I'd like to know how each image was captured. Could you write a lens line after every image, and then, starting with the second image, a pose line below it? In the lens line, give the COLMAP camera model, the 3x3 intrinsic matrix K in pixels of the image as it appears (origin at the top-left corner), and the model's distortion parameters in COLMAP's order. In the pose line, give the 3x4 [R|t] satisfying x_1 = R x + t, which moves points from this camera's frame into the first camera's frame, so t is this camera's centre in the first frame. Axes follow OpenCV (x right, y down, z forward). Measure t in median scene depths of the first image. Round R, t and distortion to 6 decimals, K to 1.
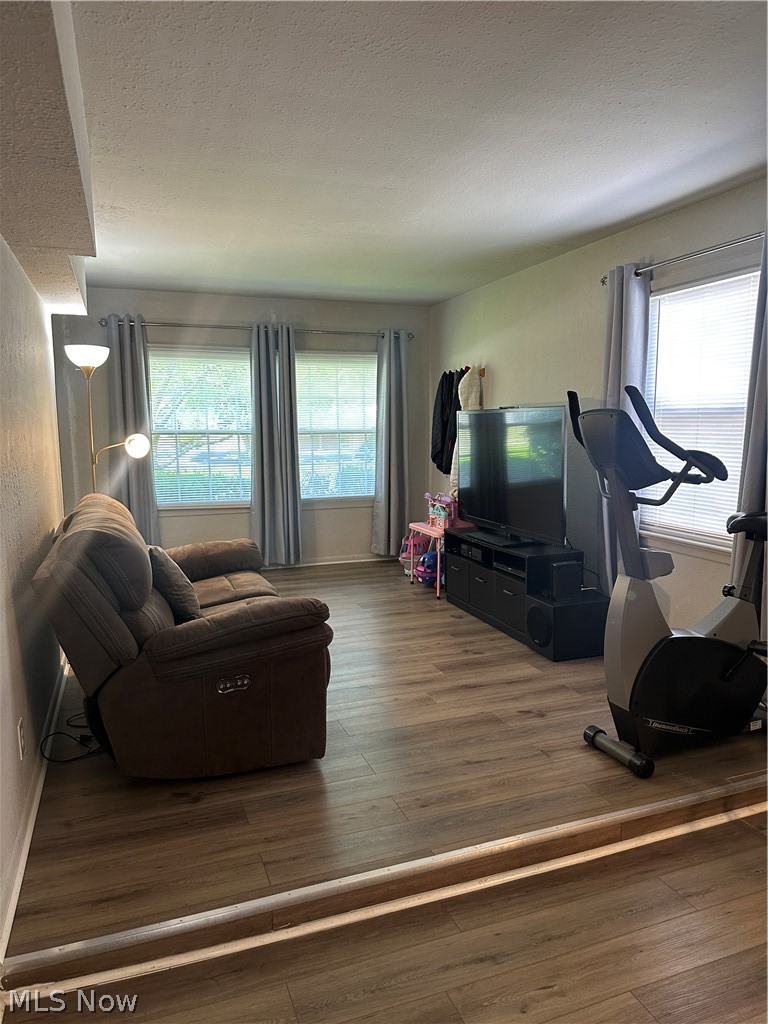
lens RADIAL K [[718.8, 0, 384.0], [0, 718.8, 512.0], [0, 0, 1]] dist [0.045845, -0.007501]
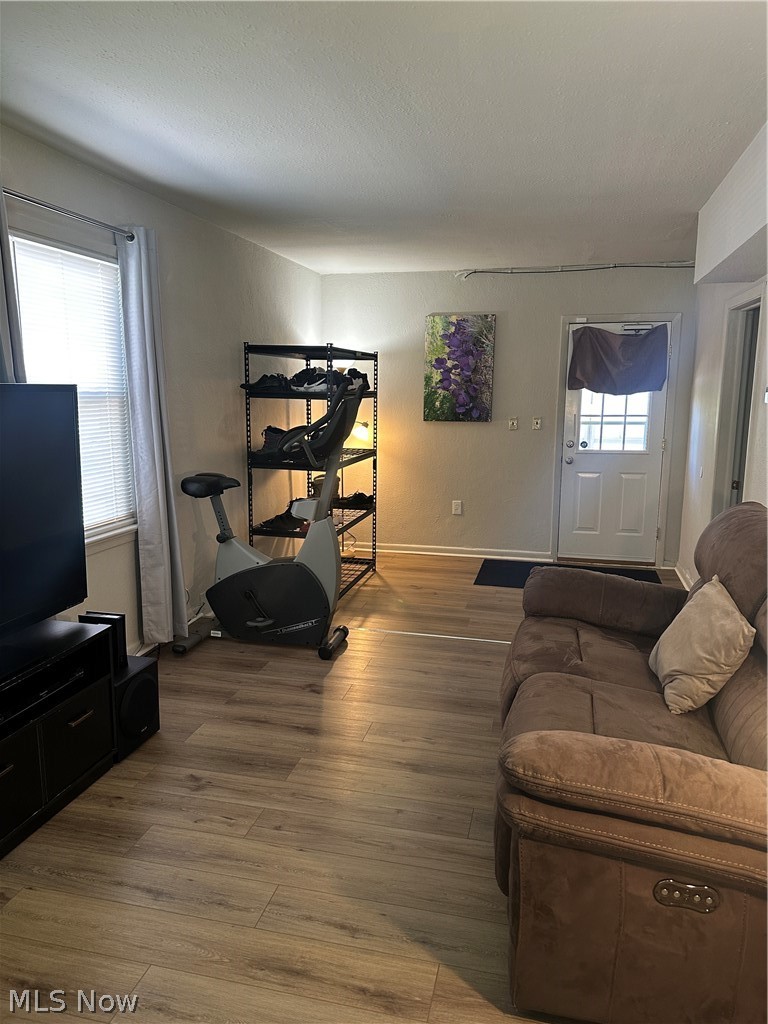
lens RADIAL K [[718.8, 0, 384.0], [0, 718.8, 512.0], [0, 0, 1]] dist [0.045845, -0.007501]
pose [[-0.842324, -0.085085, 0.532213, -0.365715], [0.063547, 0.964895, 0.254833, -0.200582], [-0.535212, 0.248473, -0.807347, 1.534415]]
